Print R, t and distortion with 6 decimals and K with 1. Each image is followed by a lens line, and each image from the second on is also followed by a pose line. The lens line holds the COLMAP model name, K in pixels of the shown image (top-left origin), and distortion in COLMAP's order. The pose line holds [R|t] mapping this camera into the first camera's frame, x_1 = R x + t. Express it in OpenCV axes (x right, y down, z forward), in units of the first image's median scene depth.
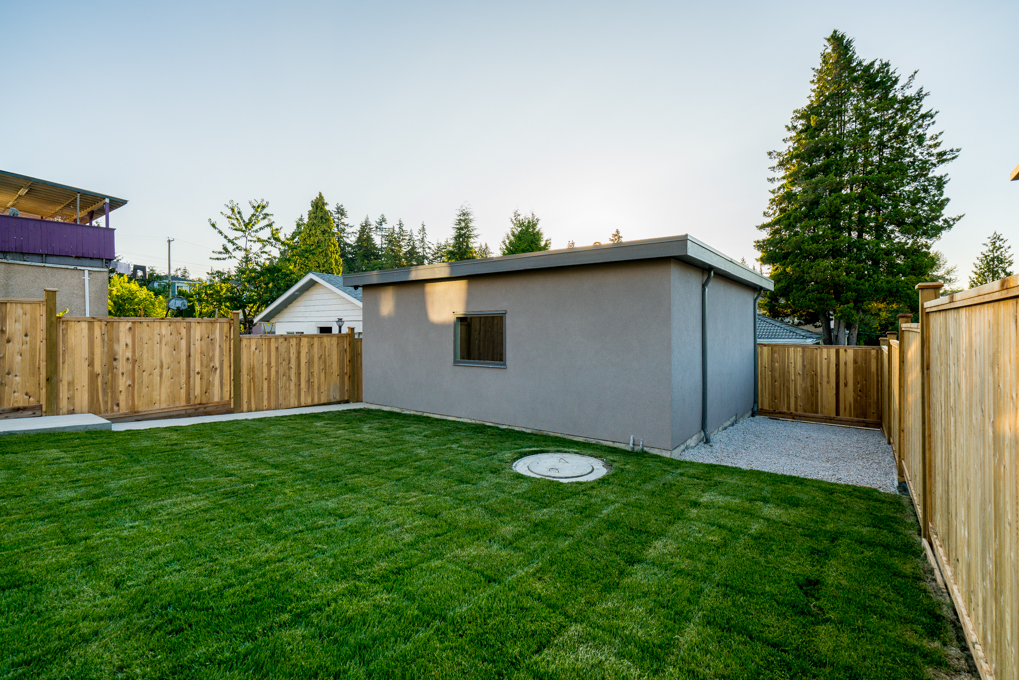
lens RADIAL K [[480.1, 0, 524.3], [0, 480.1, 335.6], [0, 0, 1]] dist [-0.008774, 0.009718]
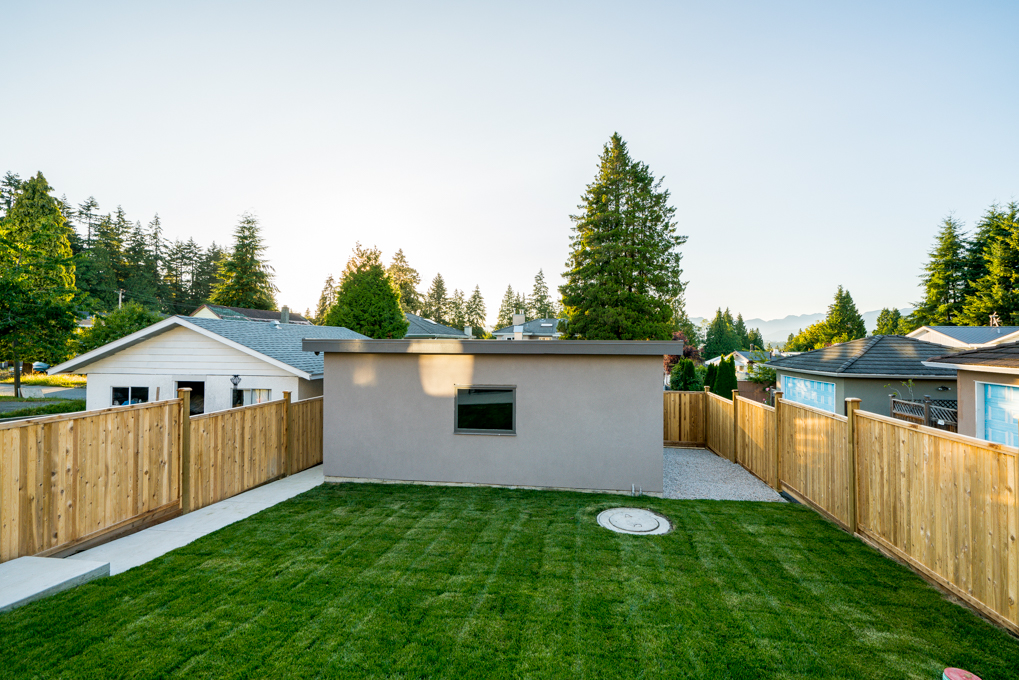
lens RADIAL K [[480.1, 0, 524.3], [0, 480.1, 335.6], [0, 0, 1]] dist [-0.008774, 0.009718]
pose [[0.864873, 0.012172, 0.501843, -0.454886], [-0.003463, 0.999827, -0.018281, -0.114334], [-0.501978, 0.014073, 0.864766, -0.001744]]
